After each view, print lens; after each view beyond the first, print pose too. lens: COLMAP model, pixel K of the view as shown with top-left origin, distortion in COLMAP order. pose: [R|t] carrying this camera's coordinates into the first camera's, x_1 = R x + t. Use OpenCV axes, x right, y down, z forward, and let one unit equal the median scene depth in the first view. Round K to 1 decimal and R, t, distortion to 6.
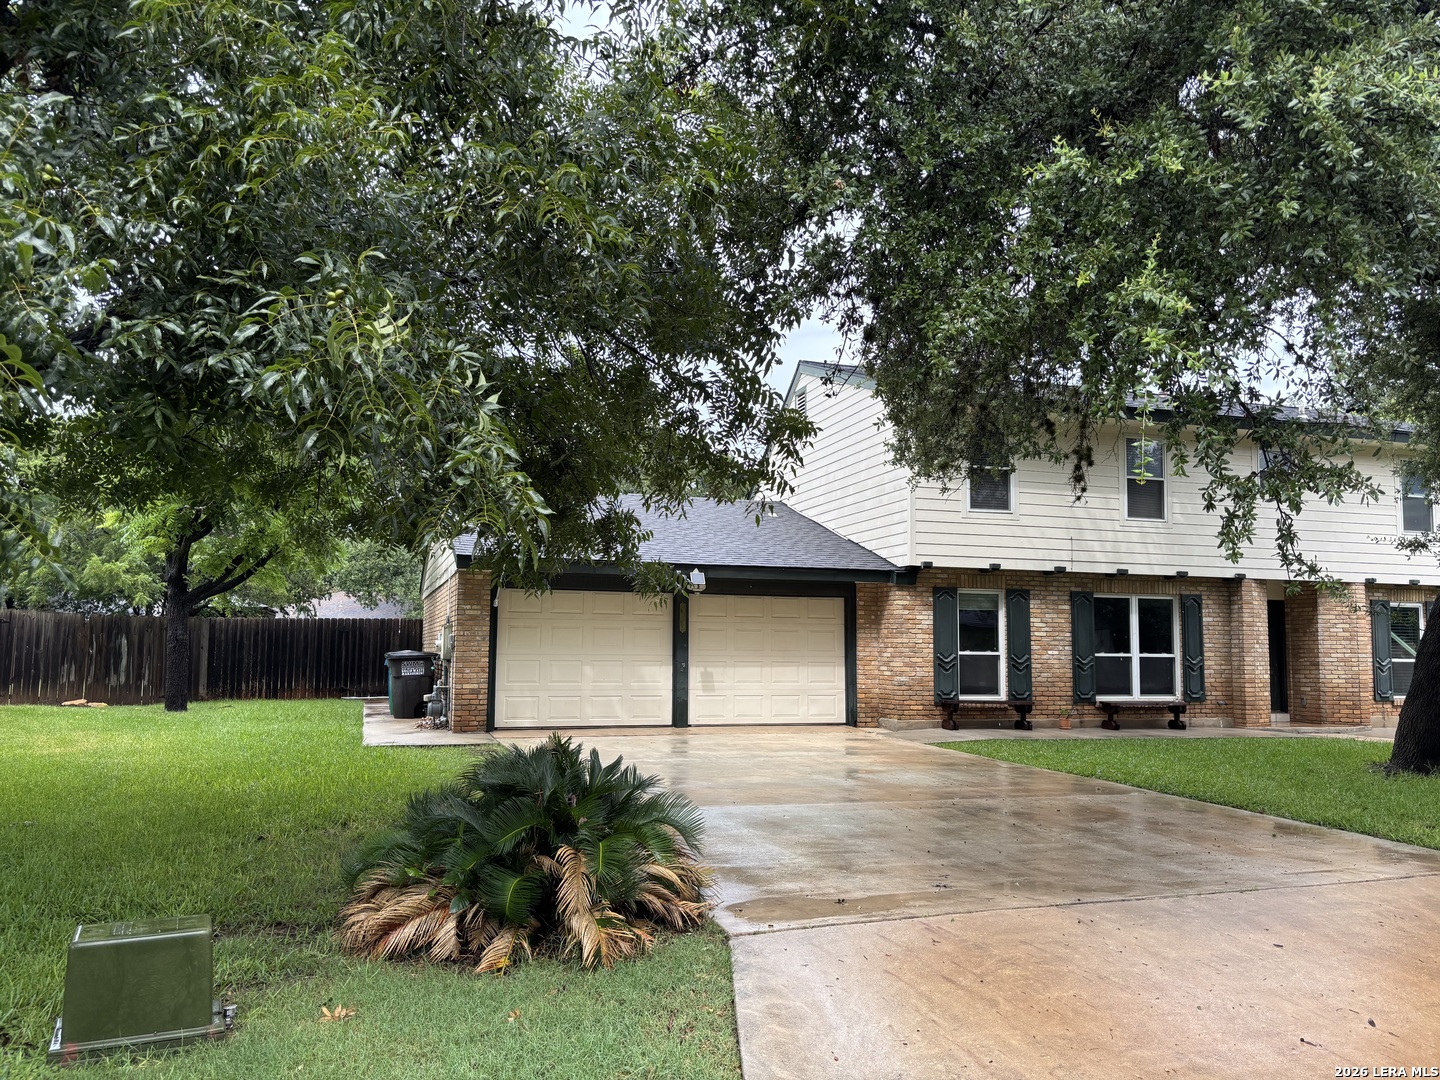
lens RADIAL K [[1069.5, 0, 720.4], [0, 1069.5, 529.9], [0, 0, 1]] dist [-0.004648, -0.013490]
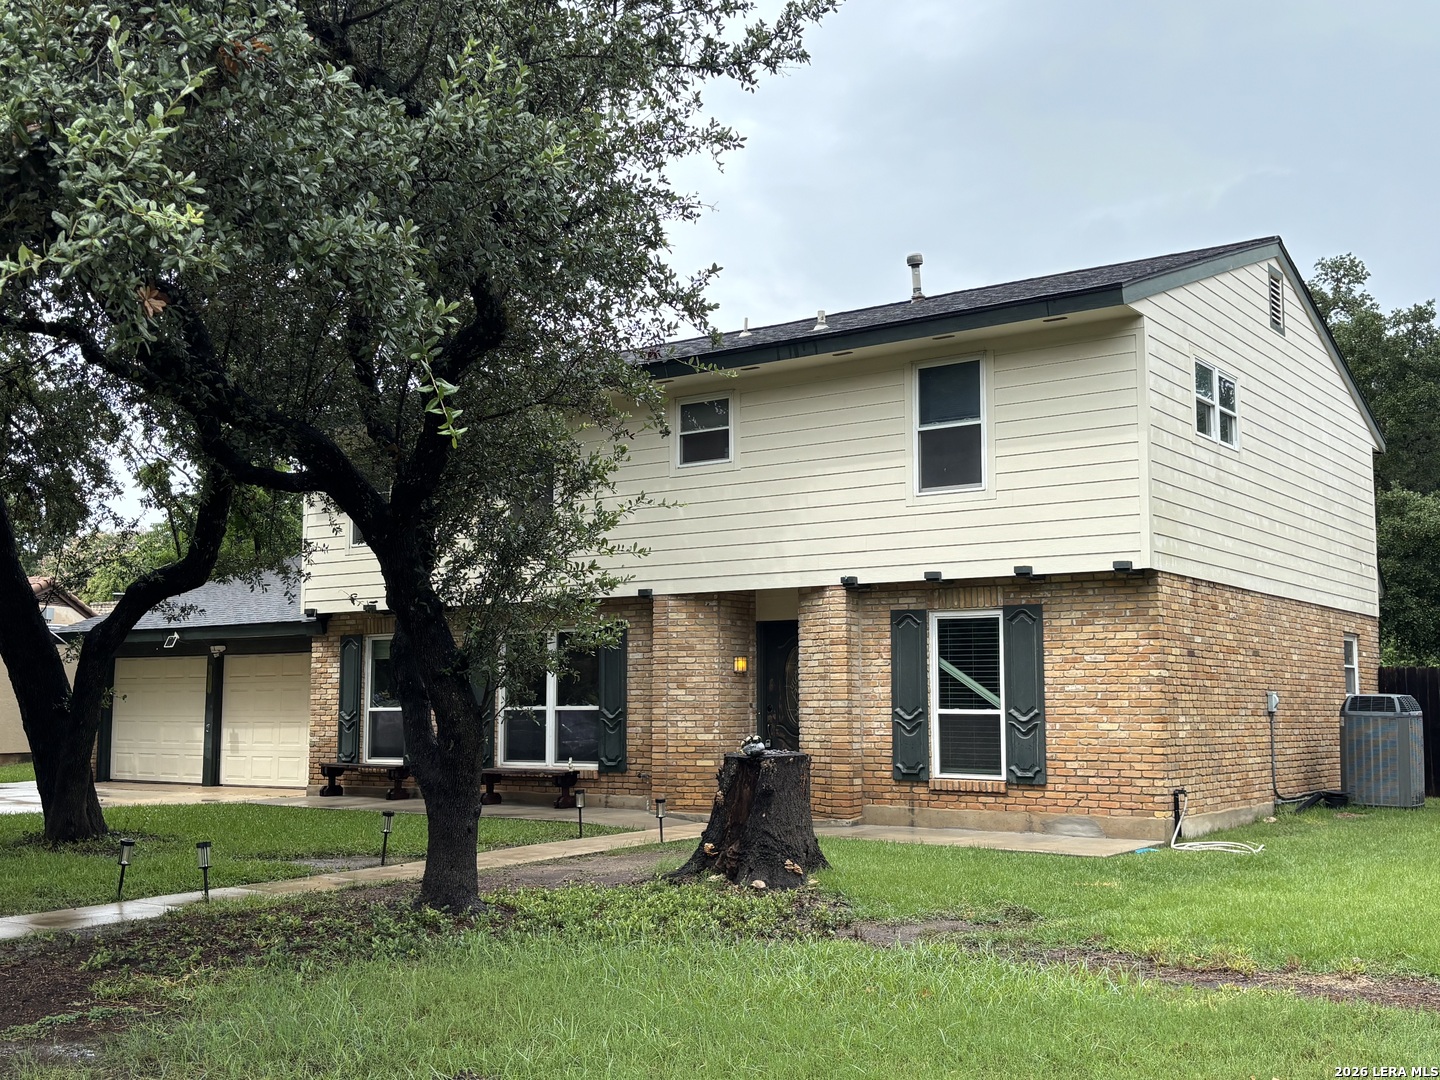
lens RADIAL K [[1588.4, 0, 720.6], [0, 1588.4, 544.0], [0, 0, 1]] dist [0.150386, 0.000000]
pose [[0.608011, -0.094729, -0.788257, 1.418063], [0.098481, 0.994187, -0.043515, 0.065429], [0.787797, -0.051170, 0.613806, 0.427537]]
